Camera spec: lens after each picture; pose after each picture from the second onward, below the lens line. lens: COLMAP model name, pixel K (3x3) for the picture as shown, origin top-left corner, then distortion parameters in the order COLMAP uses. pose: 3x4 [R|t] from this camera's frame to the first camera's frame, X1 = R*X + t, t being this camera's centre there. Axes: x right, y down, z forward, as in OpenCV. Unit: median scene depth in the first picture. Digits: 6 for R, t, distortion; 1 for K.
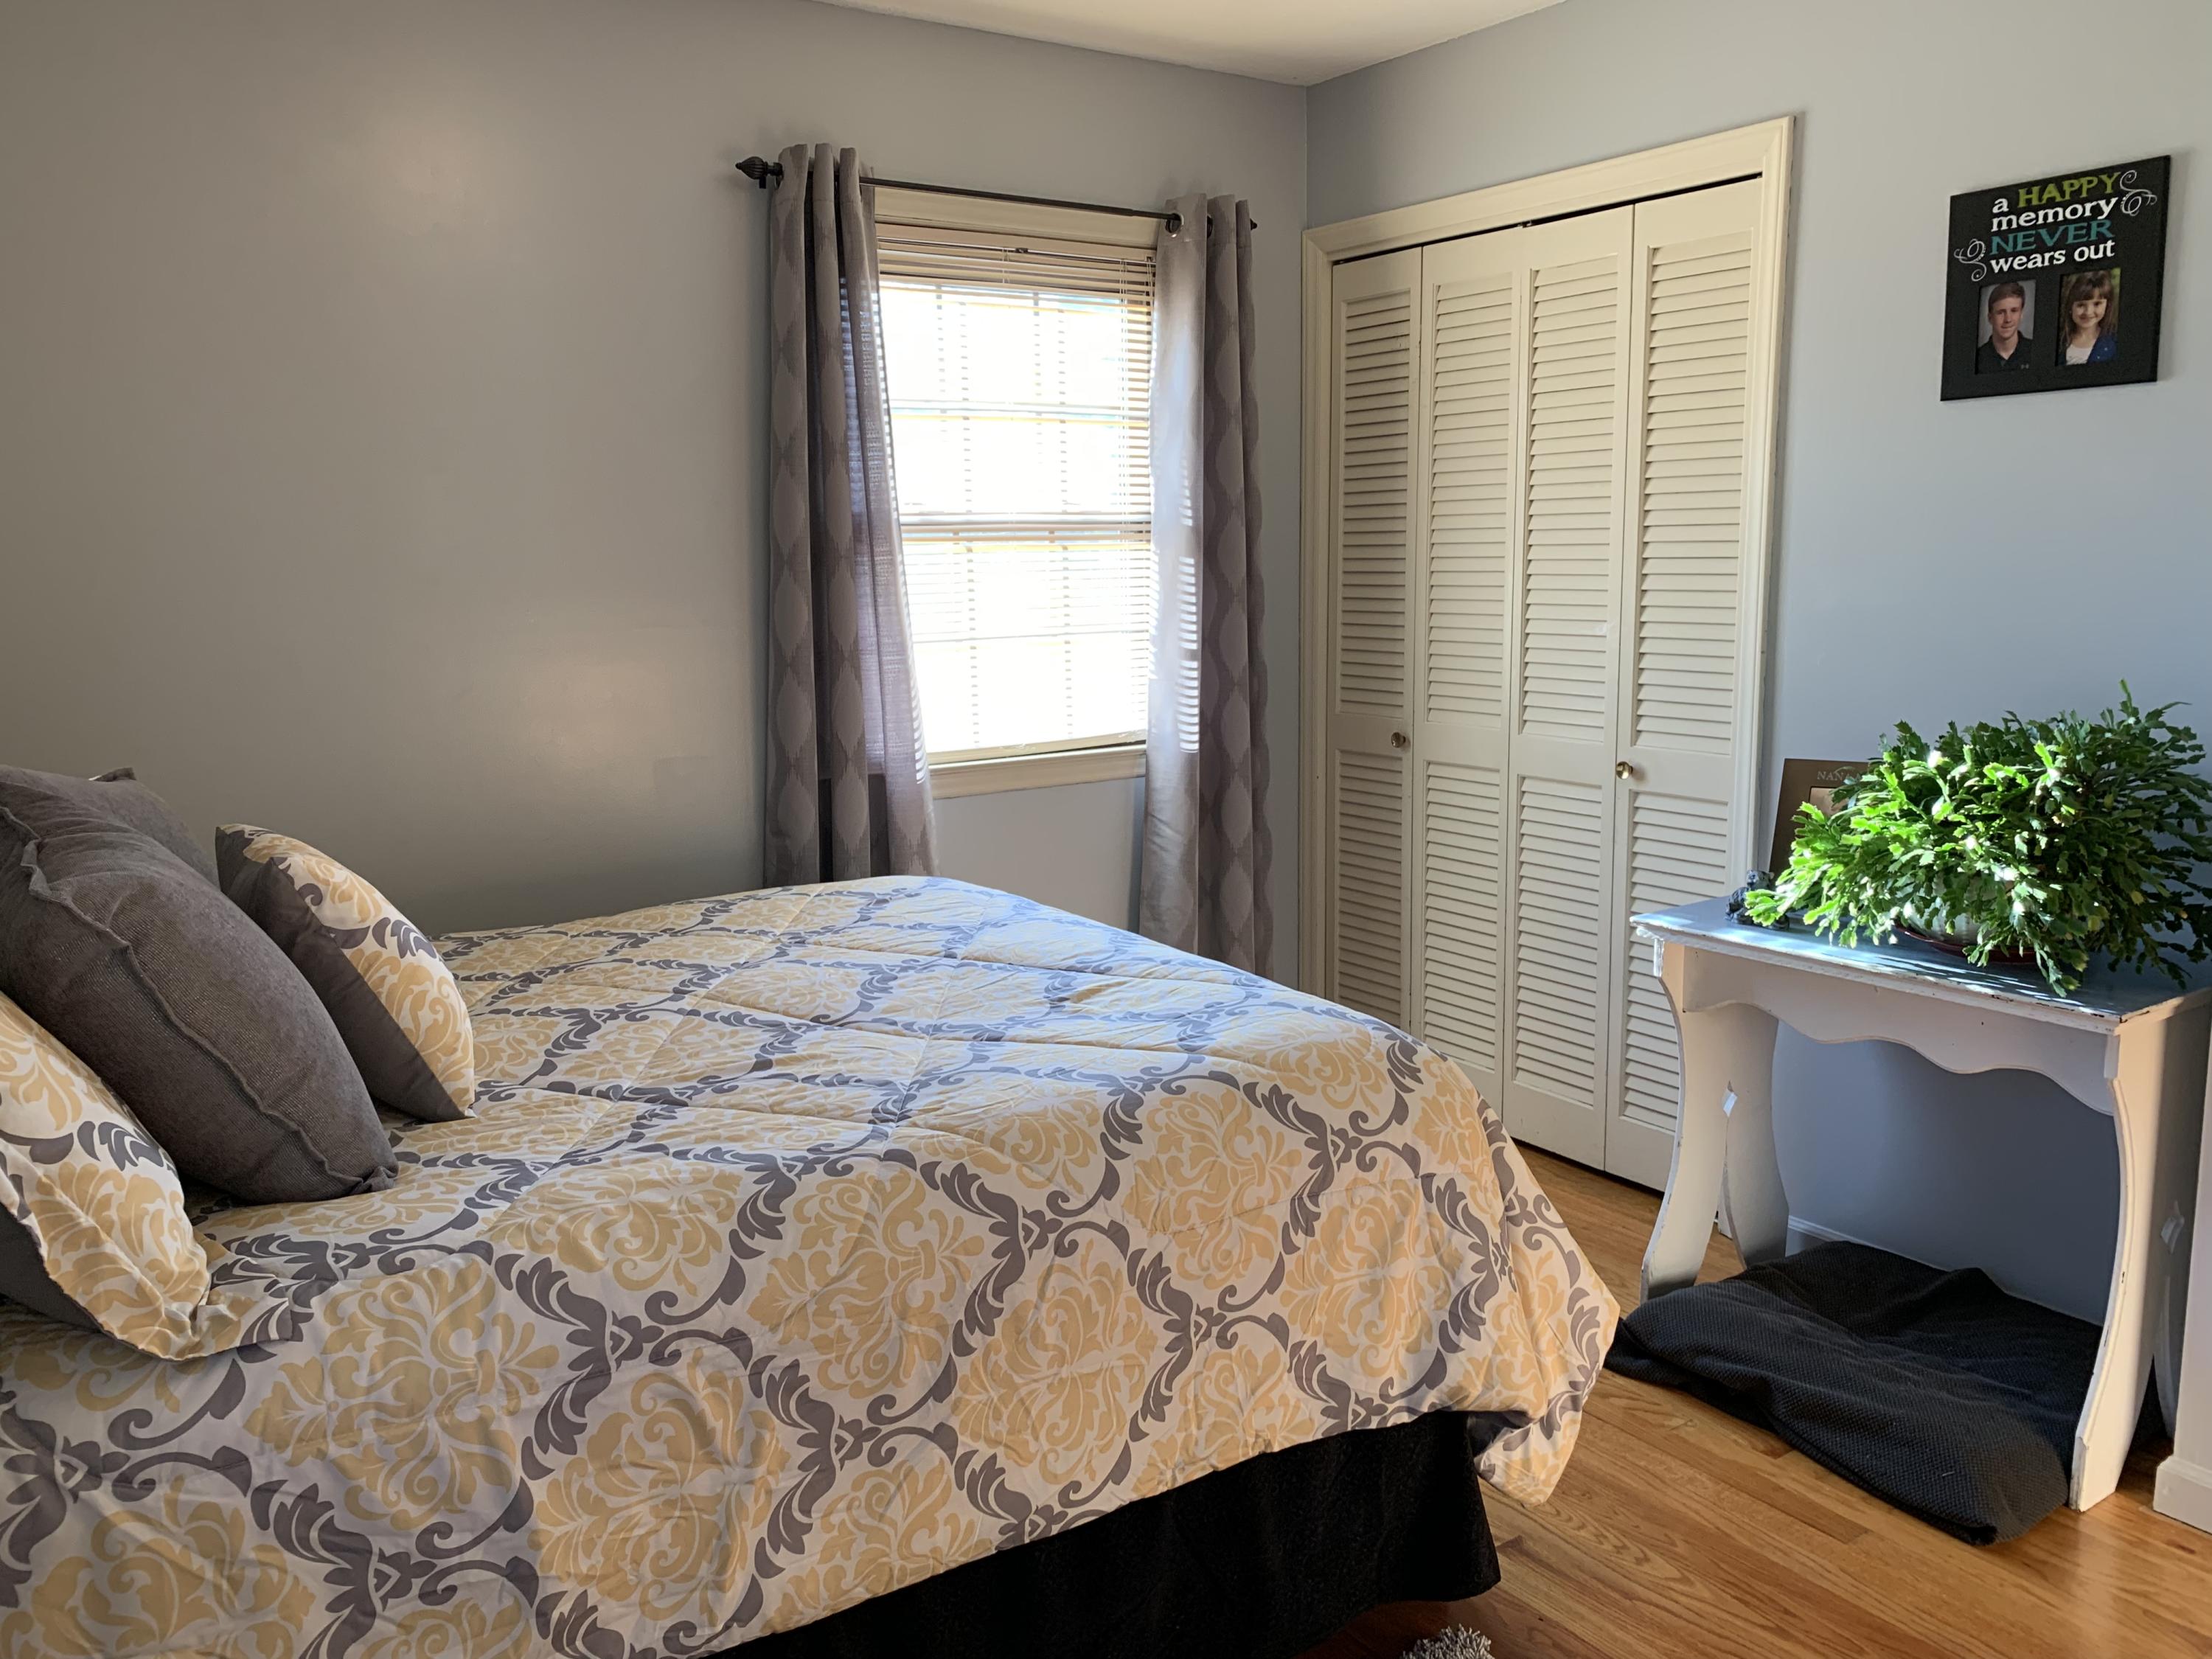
lens RADIAL K [[1690.6, 0, 1106.0], [0, 1690.6, 829.5], [0, 0, 1]] dist [0.049546, -0.079277]
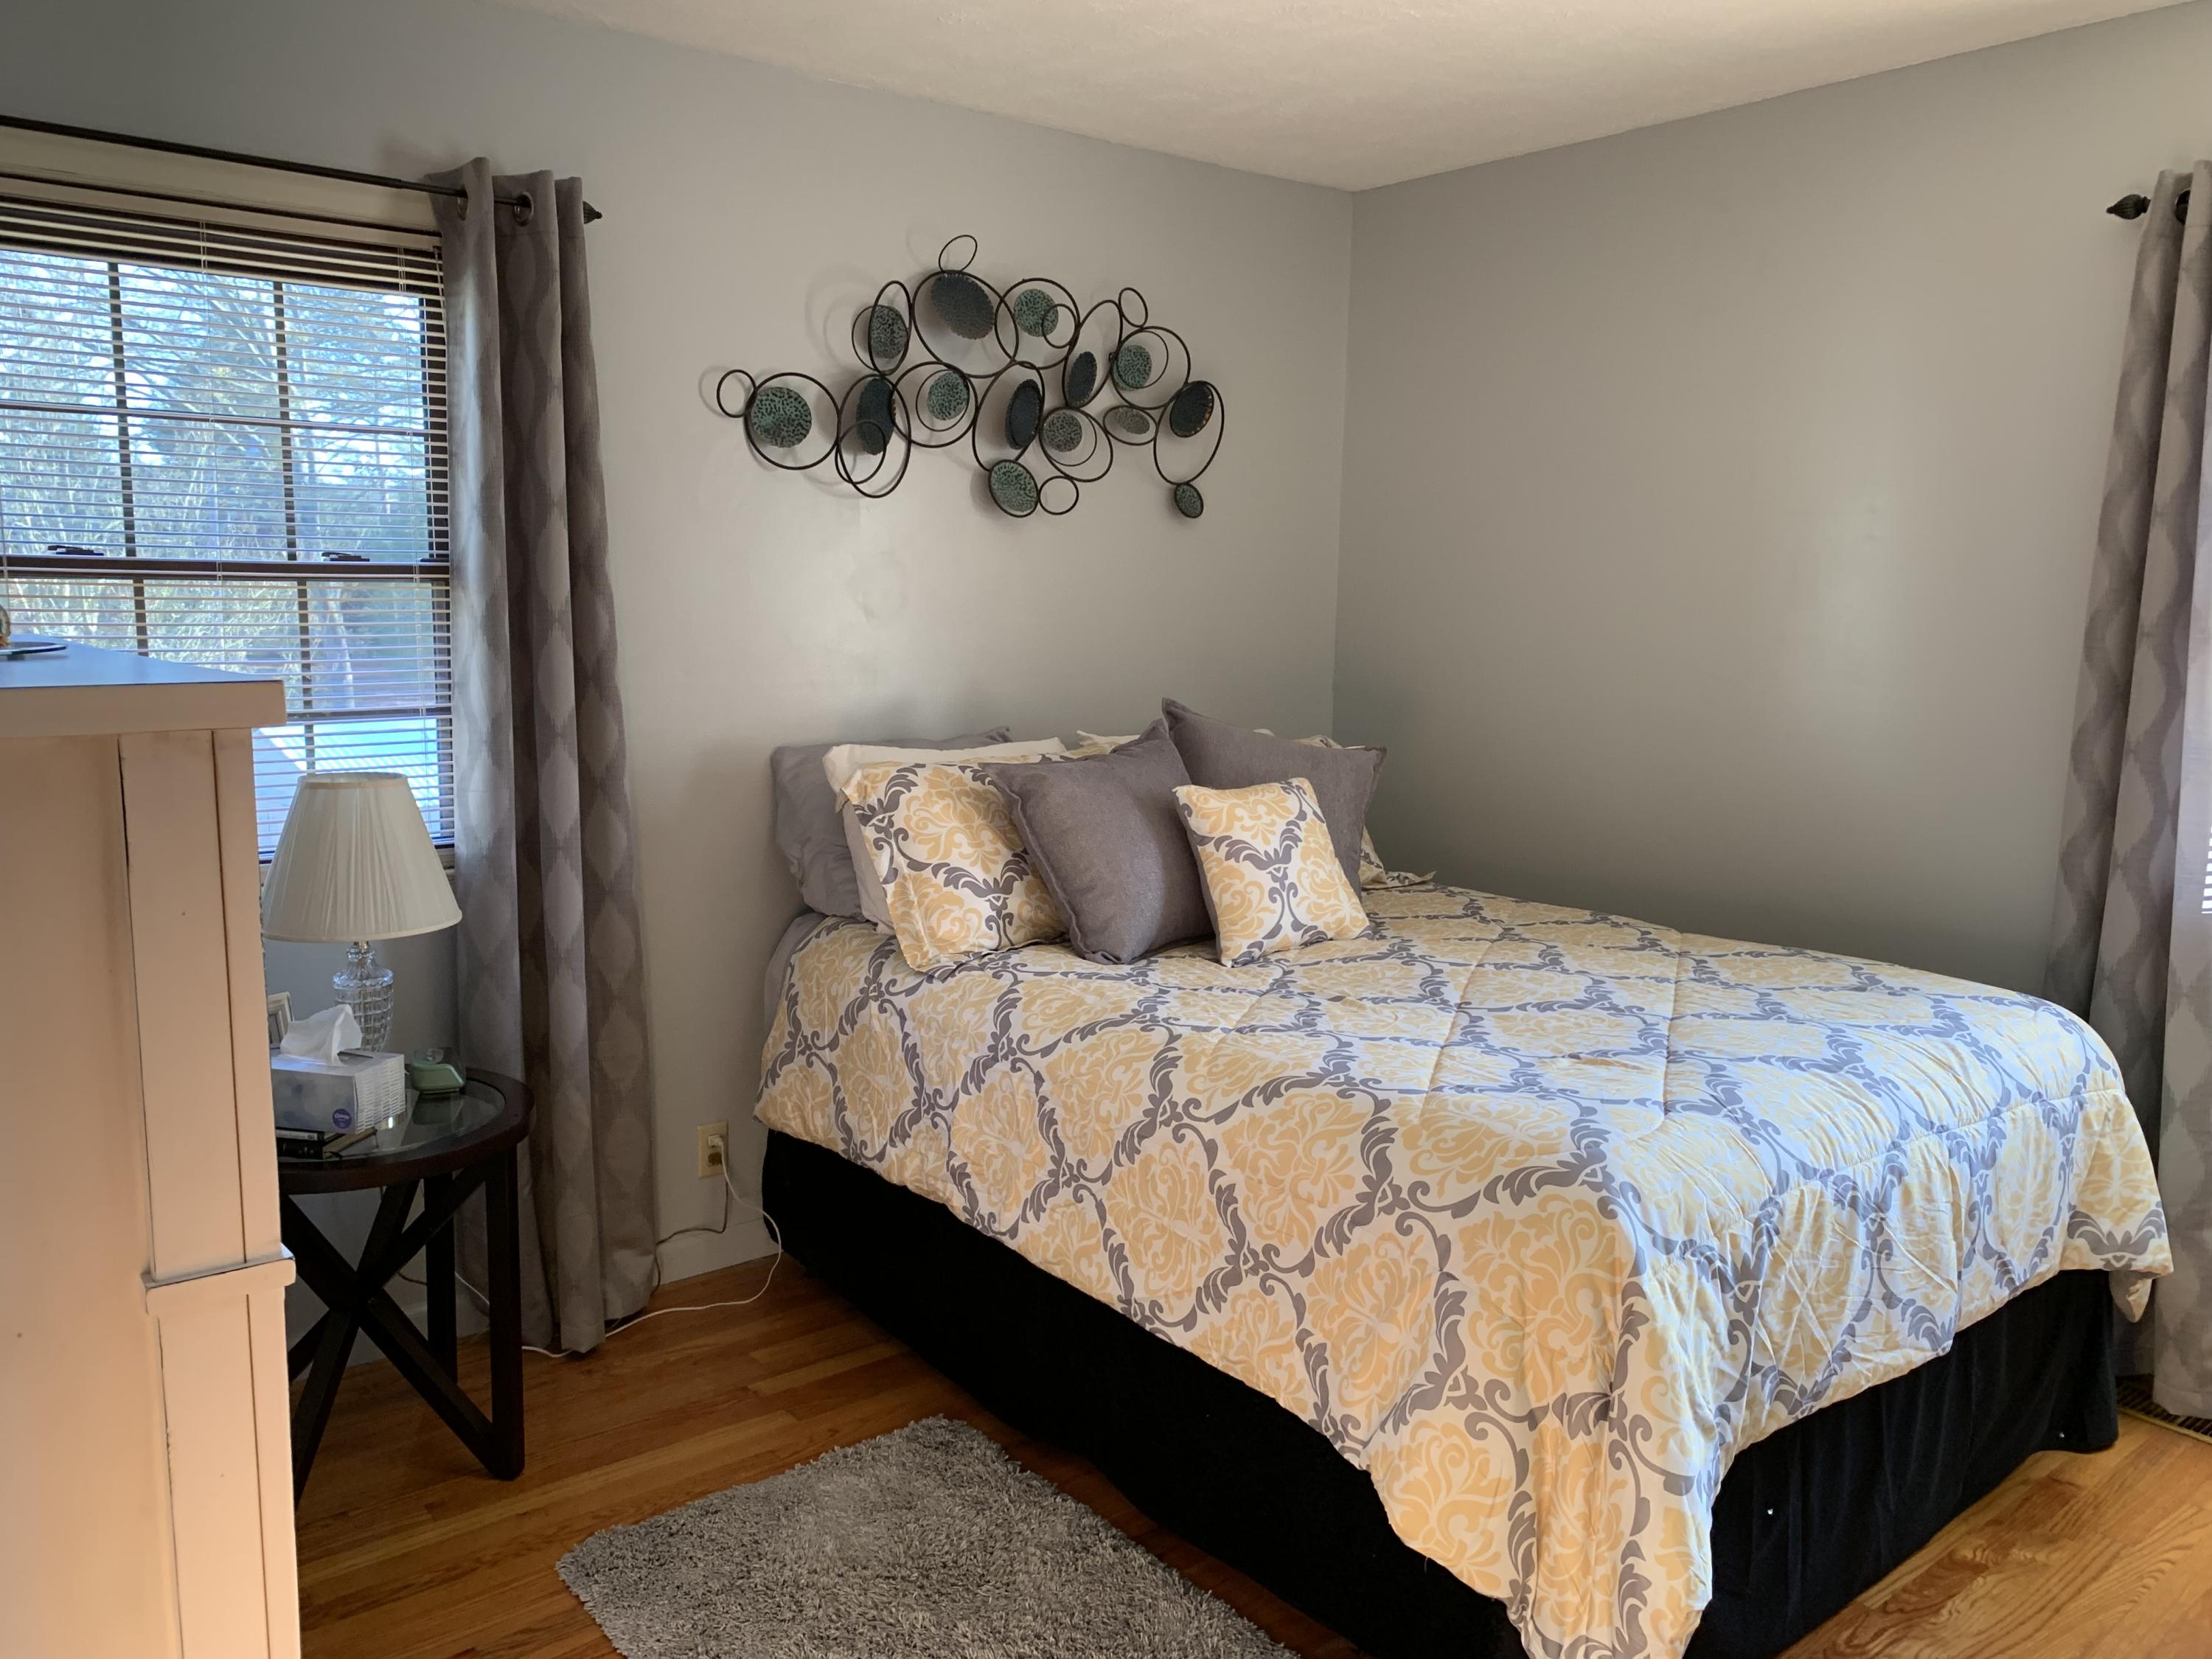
lens RADIAL K [[1742.3, 0, 1106.0], [0, 1742.3, 829.5], [0, 0, 1]] dist [0.113843, -0.211386]
pose [[0.092190, 0.168228, -0.981428, 1.270262], [-0.179561, 0.972276, 0.149792, -0.190951], [0.979418, 0.162417, 0.119841, 0.698234]]
